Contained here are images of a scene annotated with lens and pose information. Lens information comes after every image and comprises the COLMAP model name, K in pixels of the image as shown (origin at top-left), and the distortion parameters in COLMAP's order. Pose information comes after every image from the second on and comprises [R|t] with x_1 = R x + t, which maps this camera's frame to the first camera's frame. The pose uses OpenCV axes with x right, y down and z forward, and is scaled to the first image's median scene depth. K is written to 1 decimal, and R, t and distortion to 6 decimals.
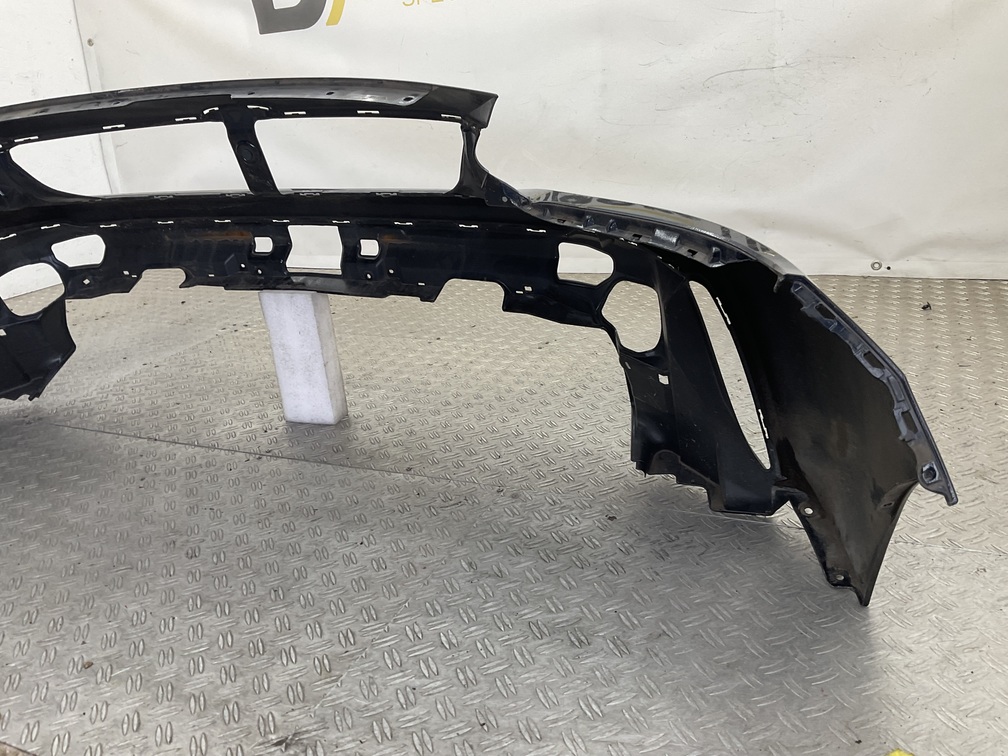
lens RADIAL K [[852.1, 0, 504.9], [0, 852.1, 358.8], [0, 0, 1]] dist [0.150192, -0.294604]
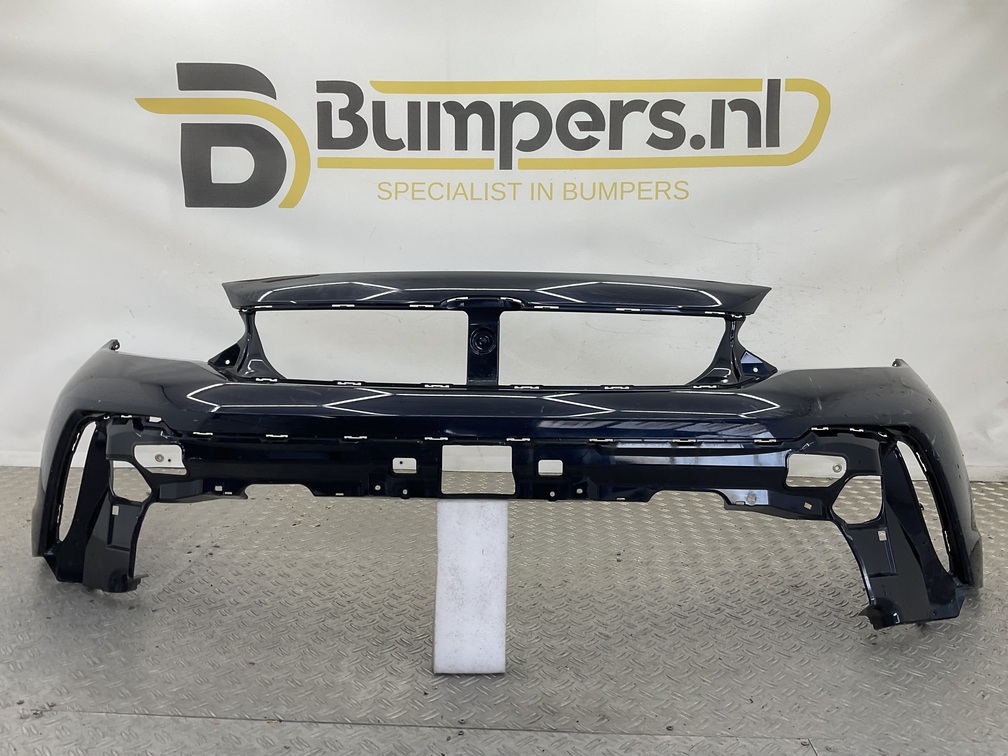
lens RADIAL K [[831.2, 0, 504.0], [0, 831.2, 378.0], [0, 0, 1]] dist [0.138499, -0.288163]
pose [[0.924676, 0.035950, 0.379055, -0.392056], [0.039611, 0.981048, -0.189673, -0.035179], [-0.378690, 0.190400, 0.905727, 0.167628]]
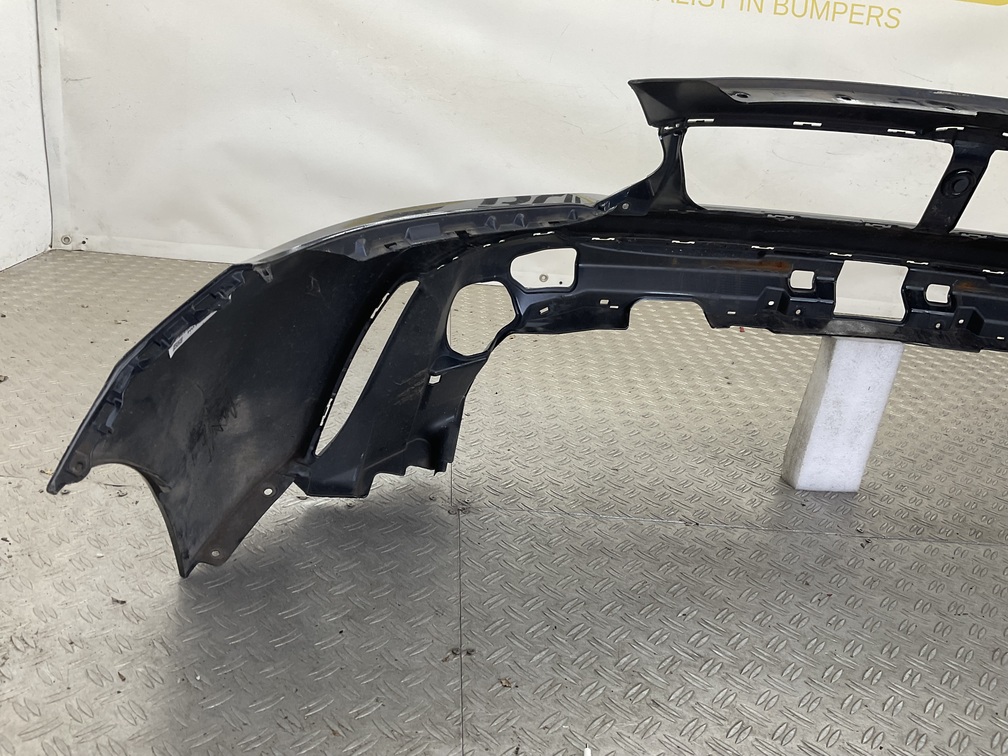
lens RADIAL K [[856.1, 0, 504.0], [0, 856.1, 378.0], [0, 0, 1]] dist [-0.002837, -0.010315]
pose [[0.866042, 0.001643, 0.499968, -0.720629], [-0.014304, 0.999667, 0.021493, -0.039544], [-0.499766, -0.025765, 0.865777, 0.328661]]
